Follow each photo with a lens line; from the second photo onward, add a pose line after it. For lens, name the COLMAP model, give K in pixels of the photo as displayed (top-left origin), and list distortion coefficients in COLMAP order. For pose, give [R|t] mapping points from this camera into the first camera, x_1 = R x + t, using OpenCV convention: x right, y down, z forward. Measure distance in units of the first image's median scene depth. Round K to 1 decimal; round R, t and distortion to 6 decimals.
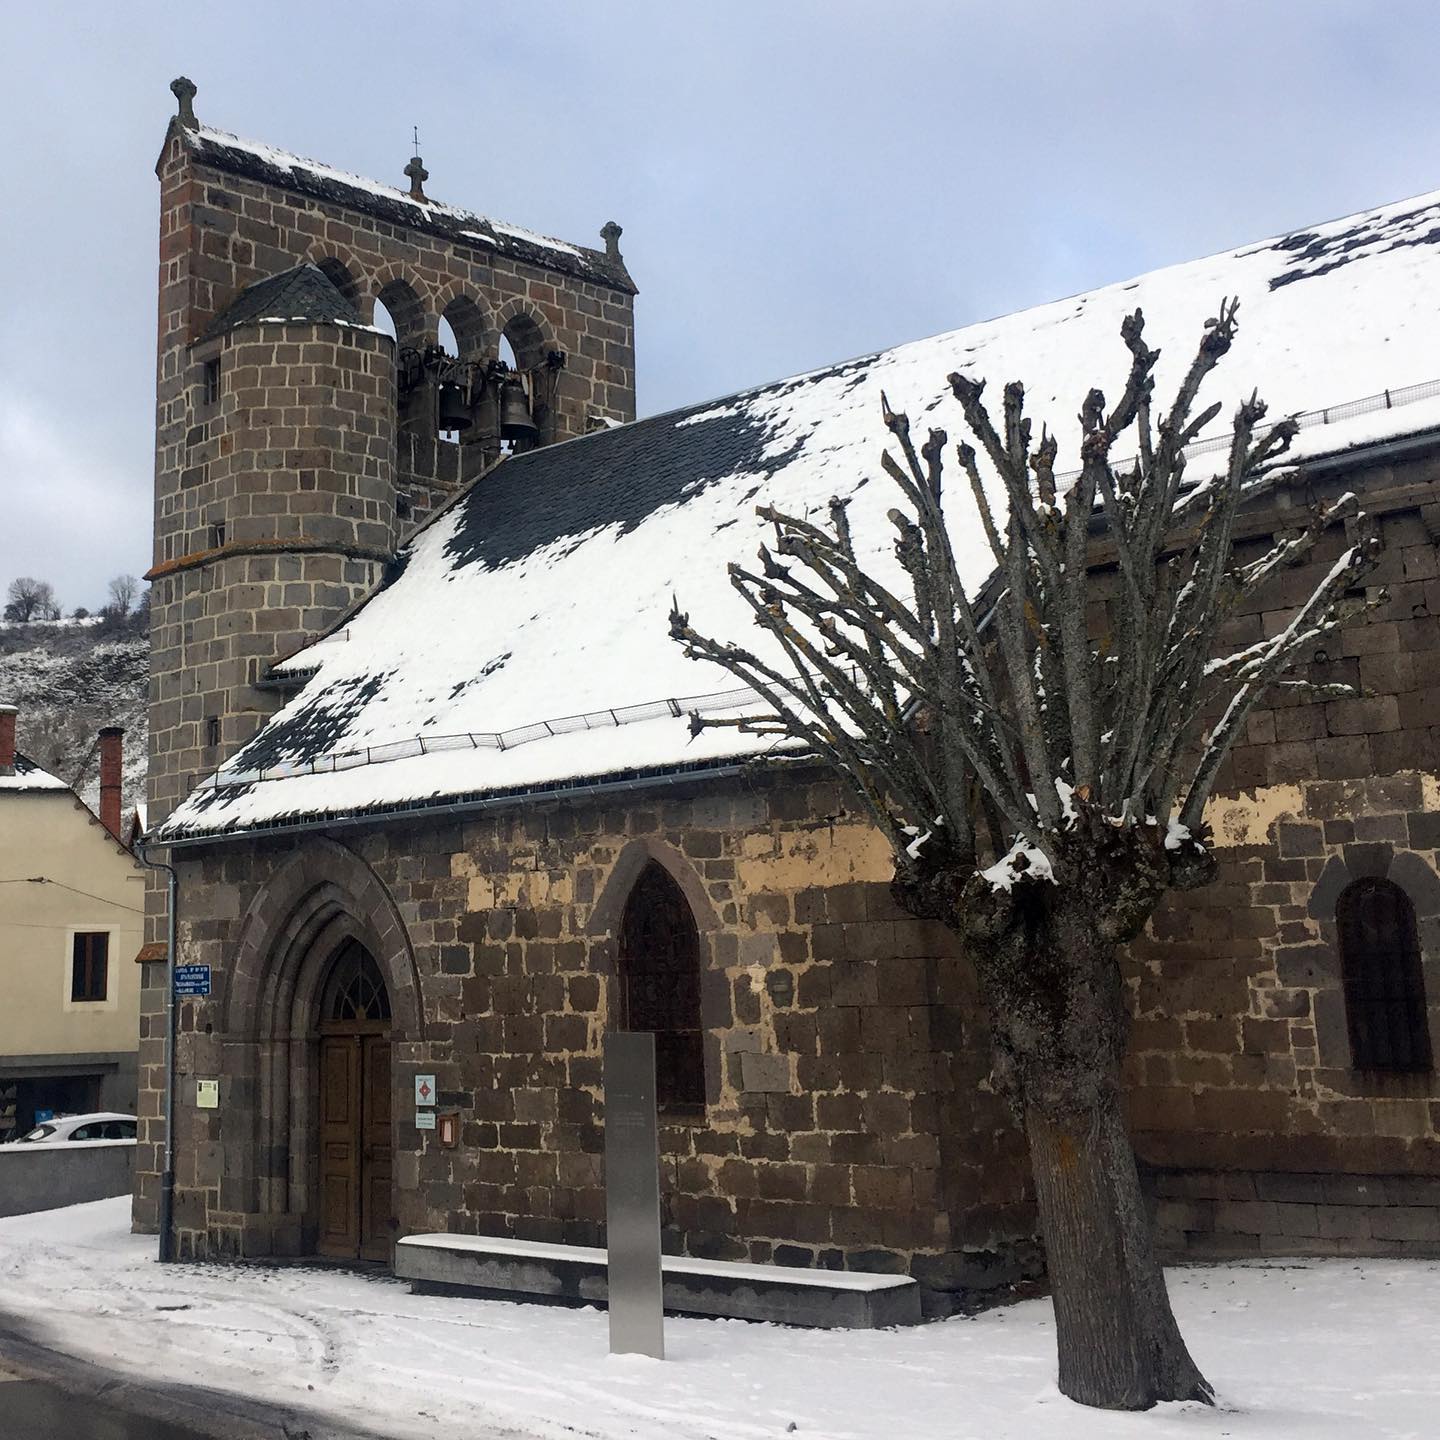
lens RADIAL K [[1525.2, 0, 711.8], [0, 1525.2, 725.9], [0, 0, 1]] dist [0.081189, -0.021544]
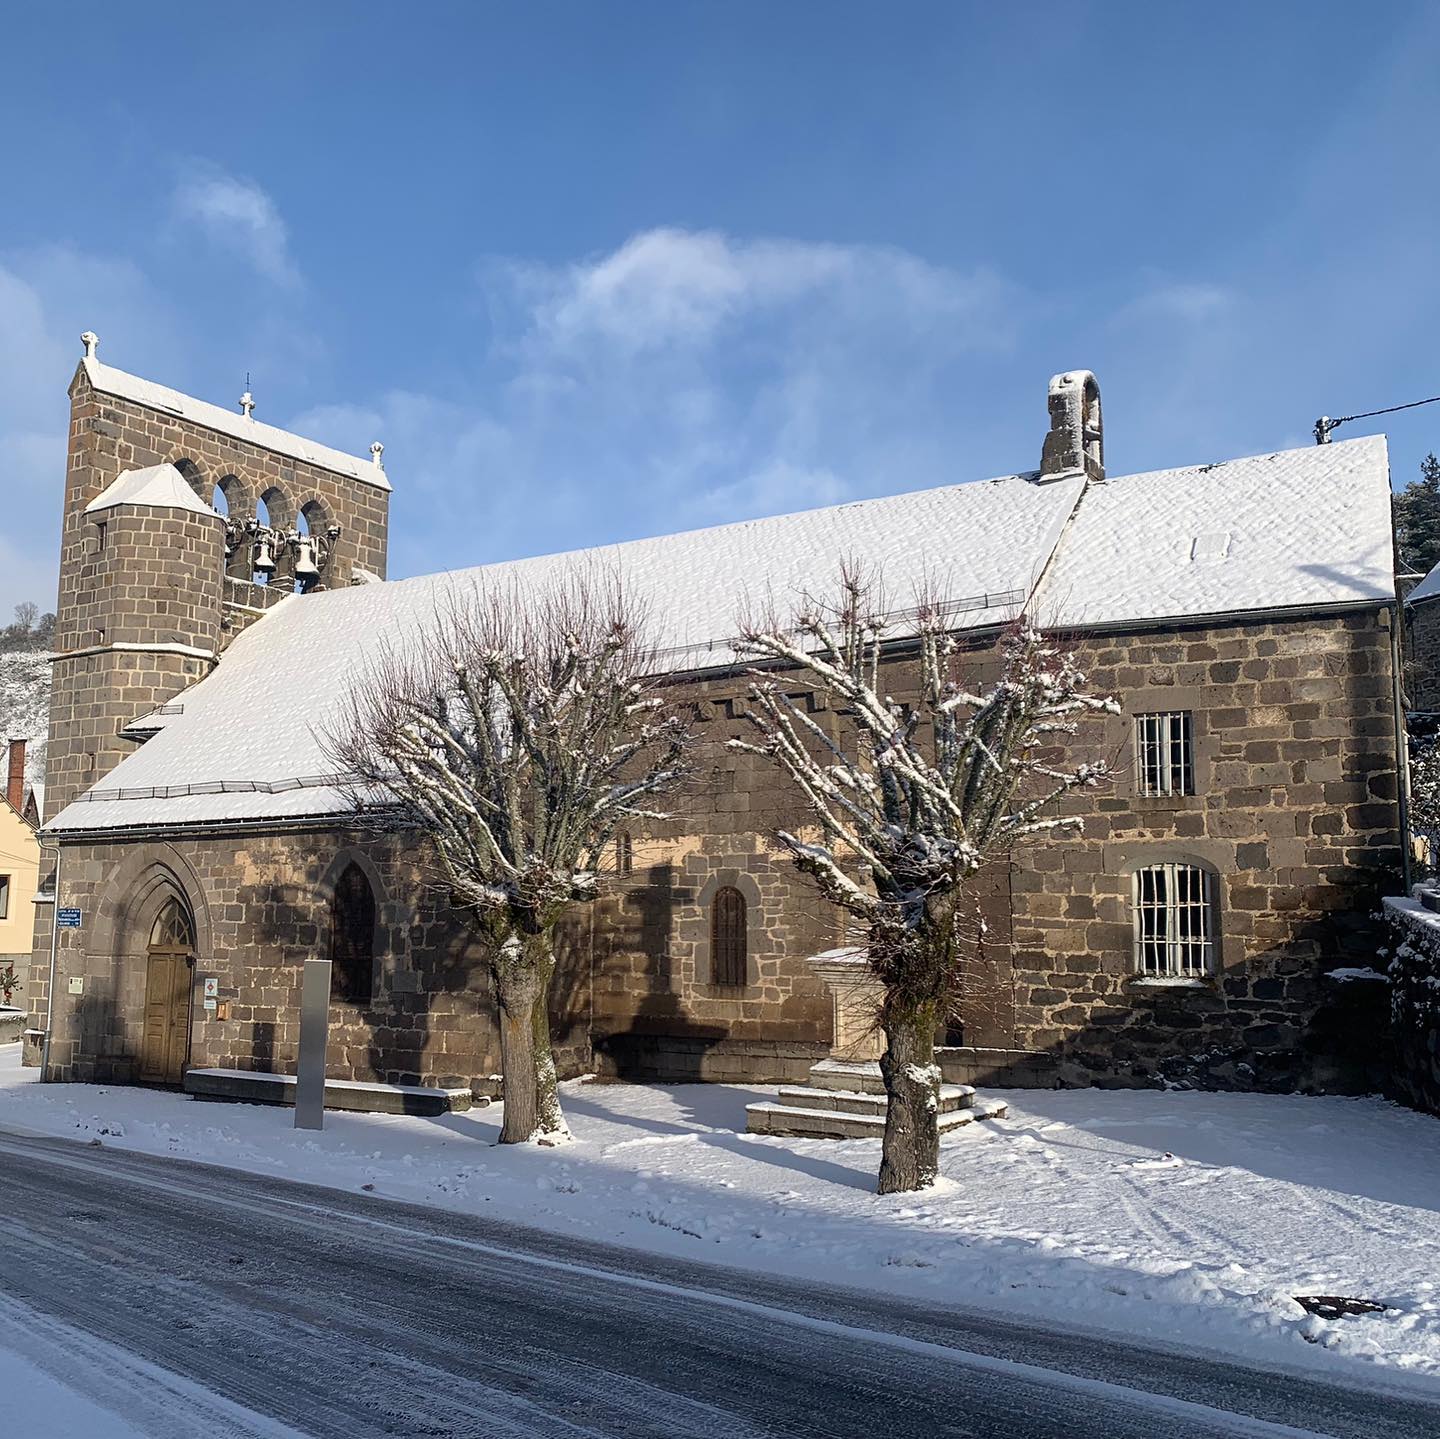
lens RADIAL K [[1289.1, 0, 720.0], [0, 1289.1, 719.5], [0, 0, 1]] dist [0.168901, -0.155159]
pose [[0.990355, 0.054603, 0.127339, 0.160864], [-0.058930, 0.997797, 0.030463, -0.131679], [-0.125395, -0.037673, 0.991391, -0.496324]]
